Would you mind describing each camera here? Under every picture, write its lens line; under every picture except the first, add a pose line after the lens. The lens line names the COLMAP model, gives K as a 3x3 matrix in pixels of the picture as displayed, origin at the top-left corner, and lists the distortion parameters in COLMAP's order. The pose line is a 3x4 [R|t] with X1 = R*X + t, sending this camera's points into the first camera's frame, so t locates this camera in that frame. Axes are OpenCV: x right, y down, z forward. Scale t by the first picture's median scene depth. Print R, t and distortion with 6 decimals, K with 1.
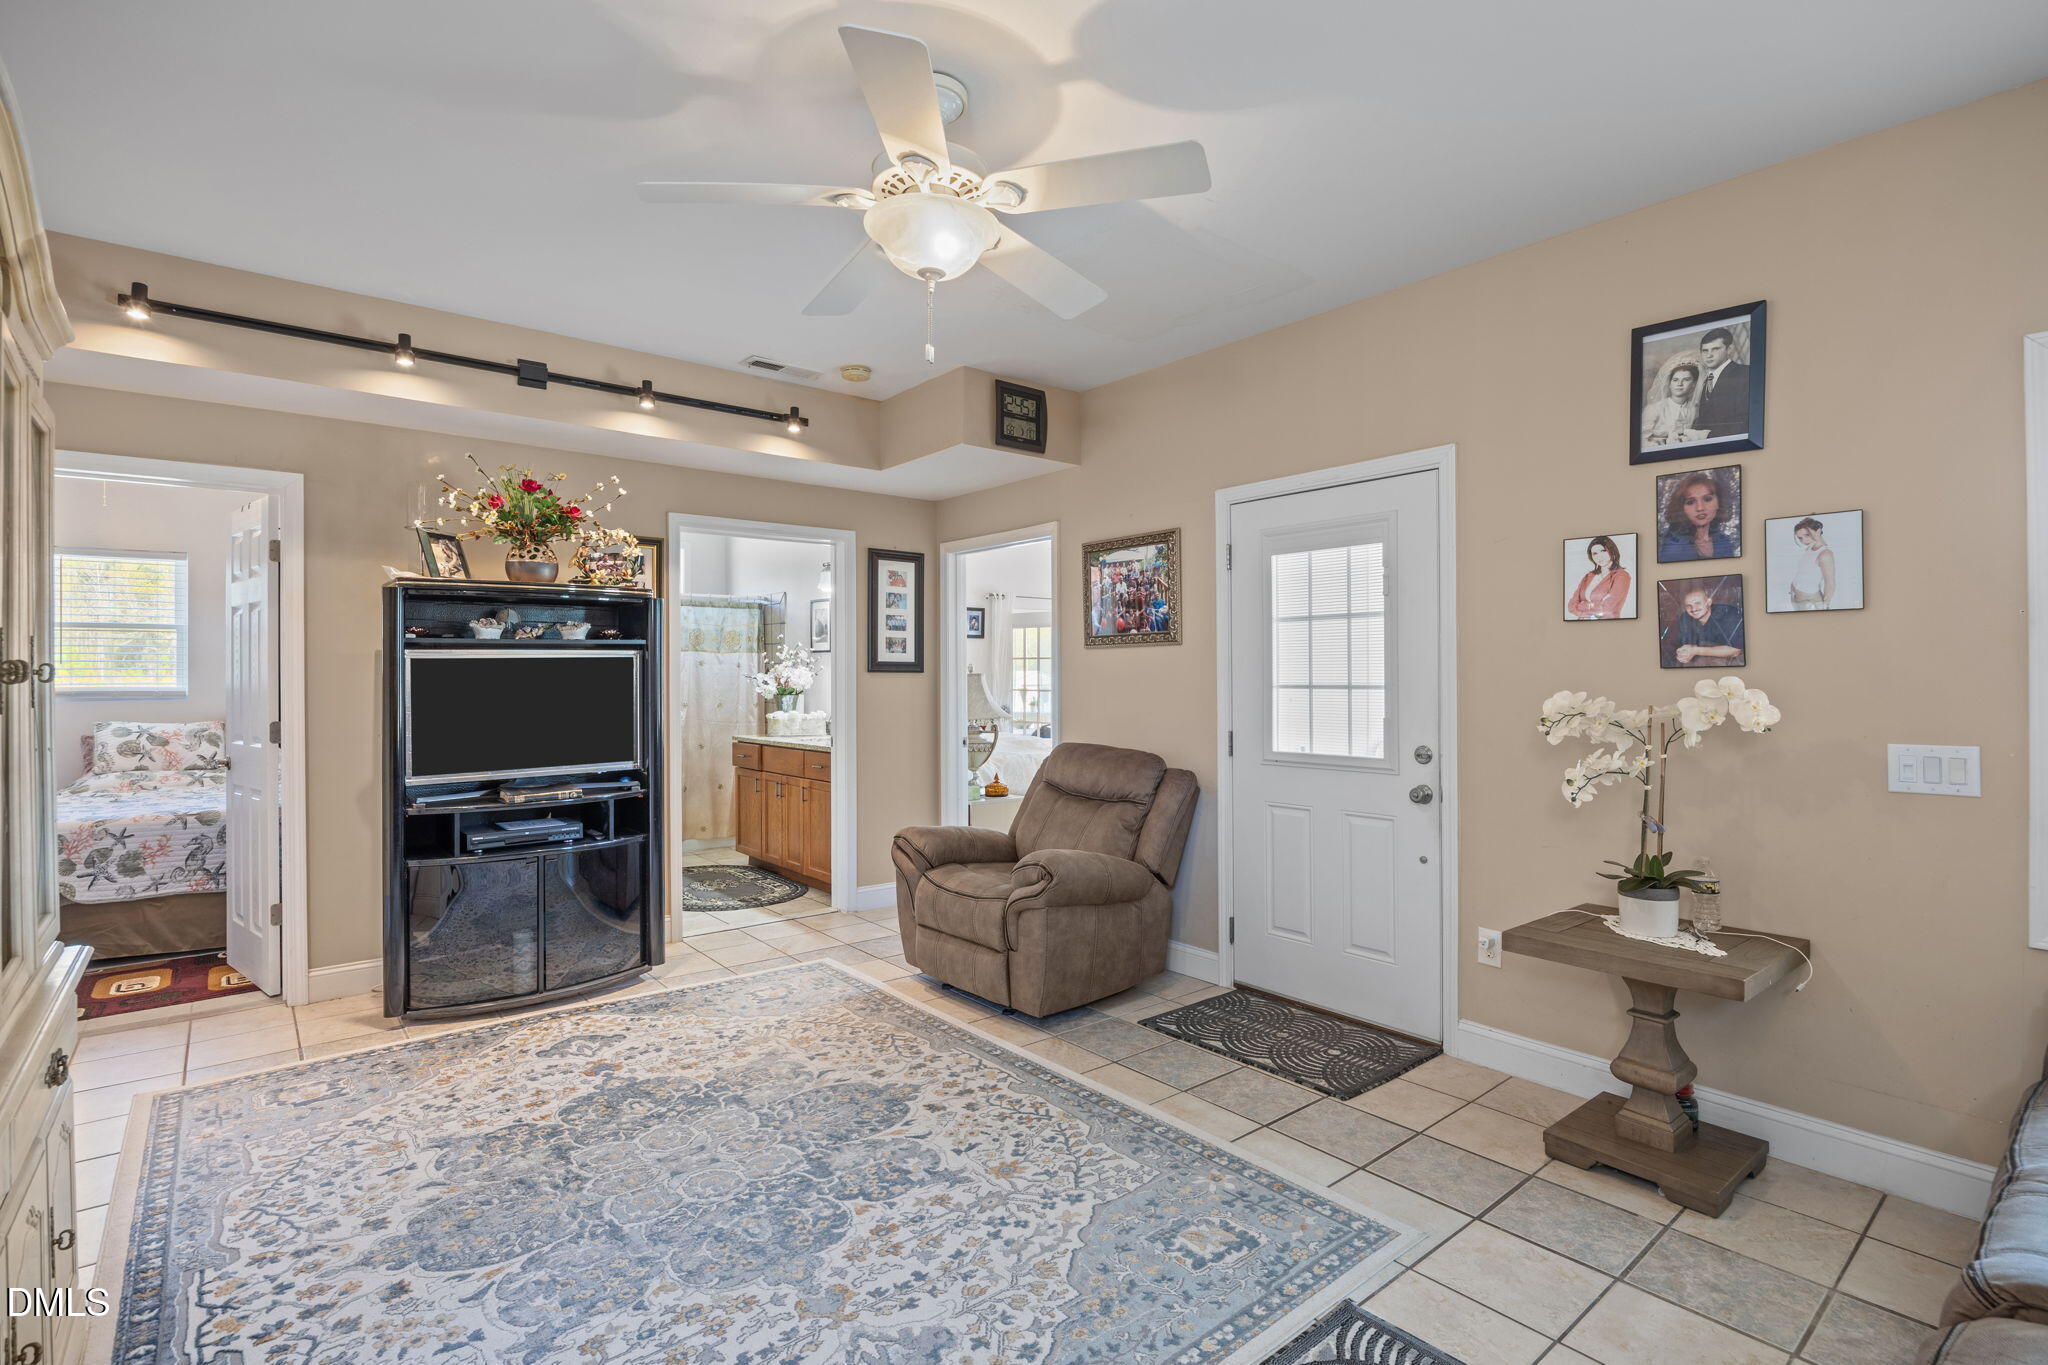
lens RADIAL K [[961.6, 0, 1016.6], [0, 961.6, 700.3], [0, 0, 1]] dist [-0.016733, 0.004907]
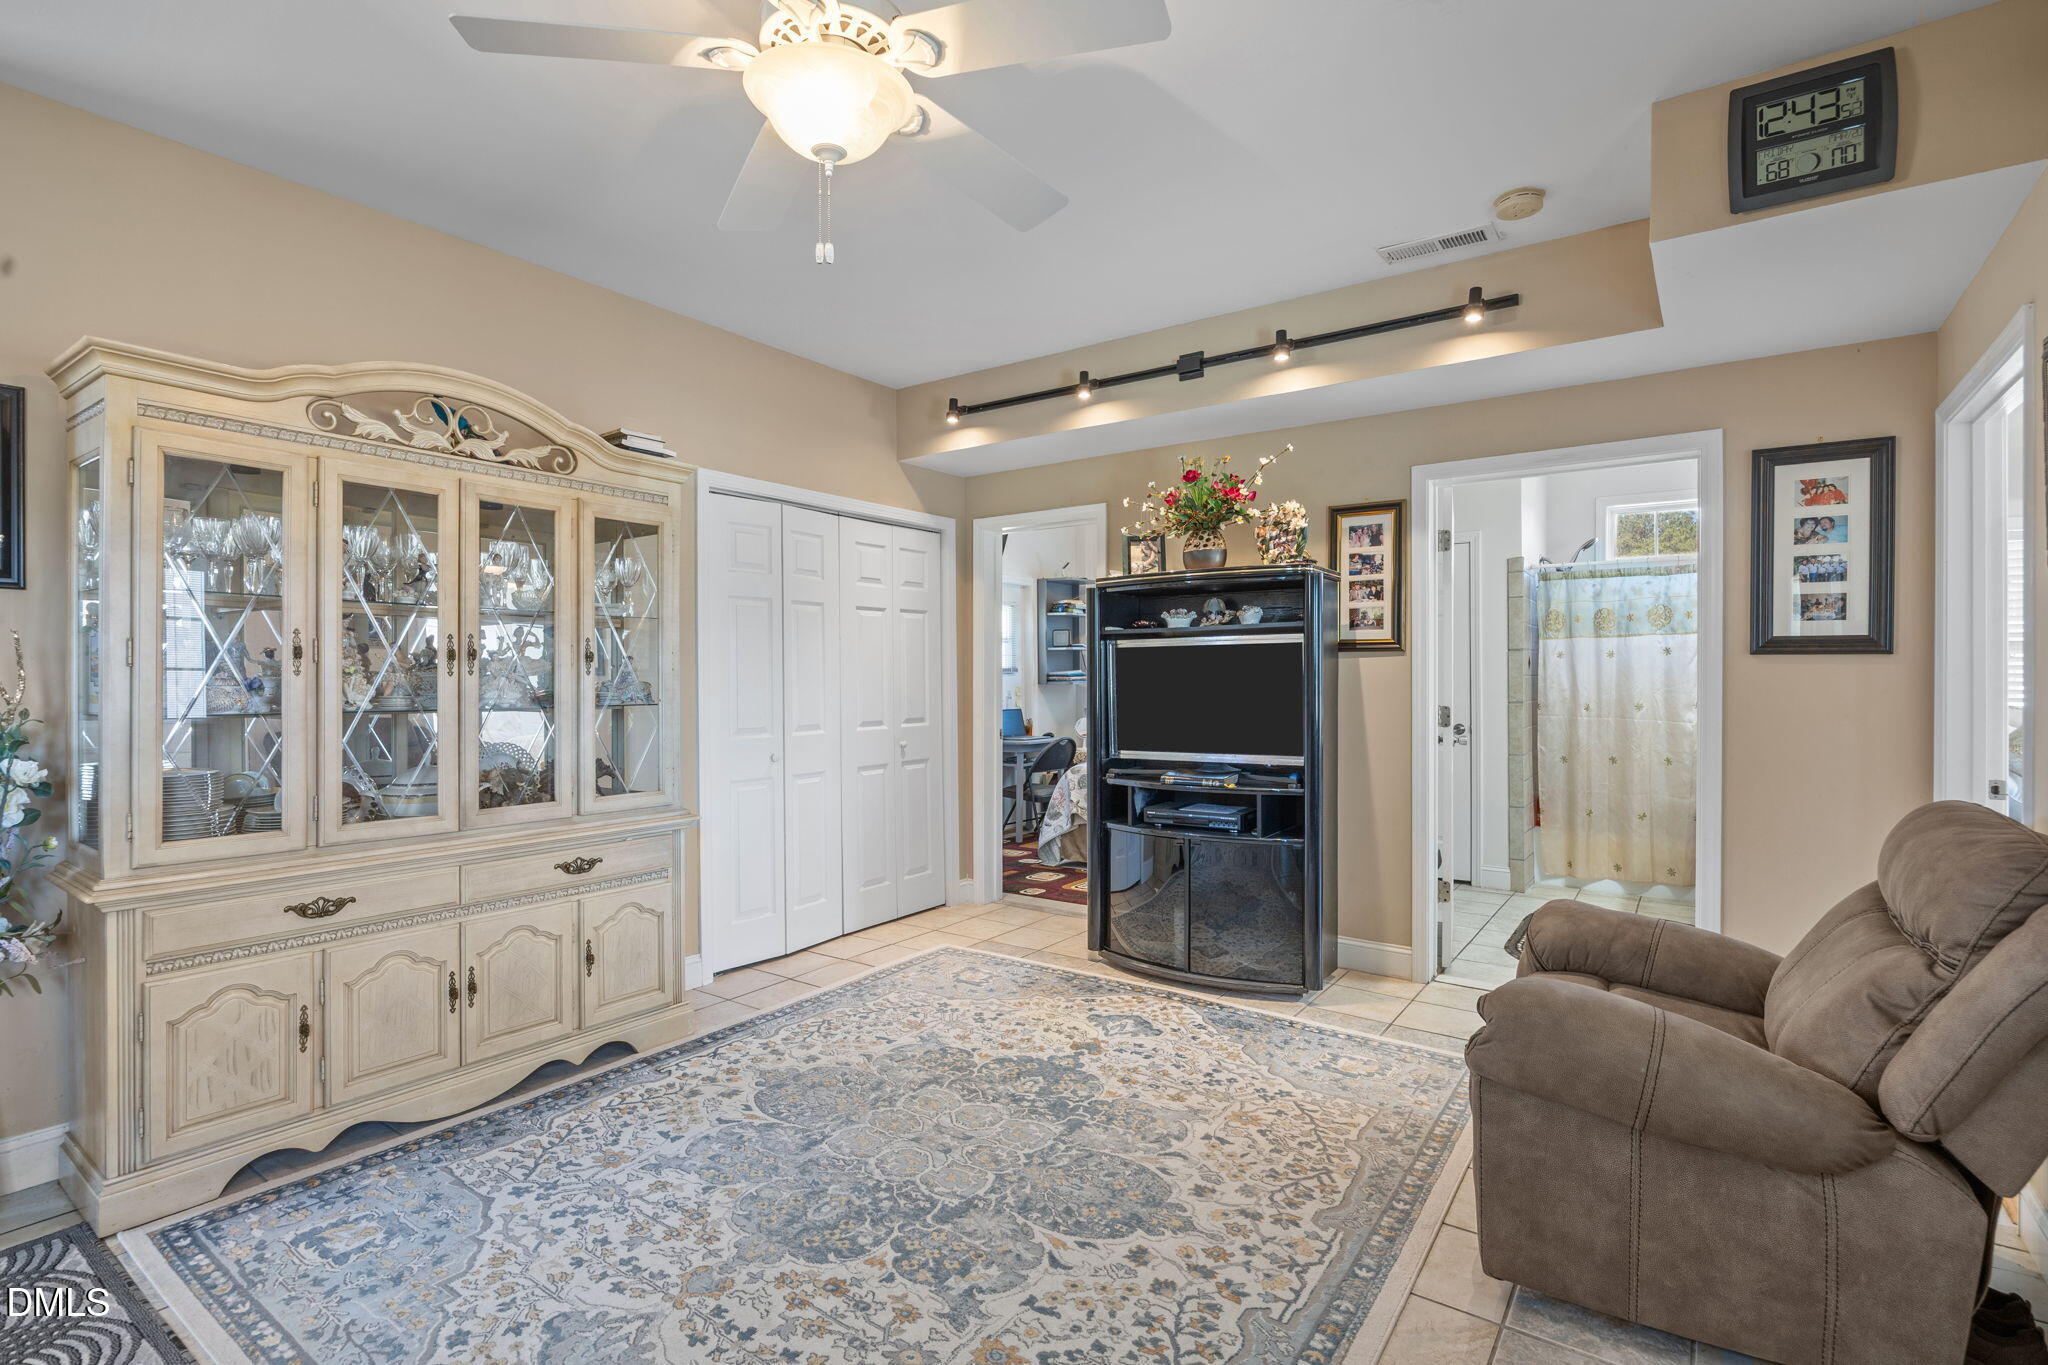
lens RADIAL K [[961.6, 0, 1016.6], [0, 961.6, 700.3], [0, 0, 1]] dist [-0.016733, 0.004907]
pose [[0.261197, 0.025774, -0.964941, 0.487536], [-0.025556, 0.999478, 0.019779, -0.000200], [0.964947, 0.019494, 0.261719, 0.616584]]
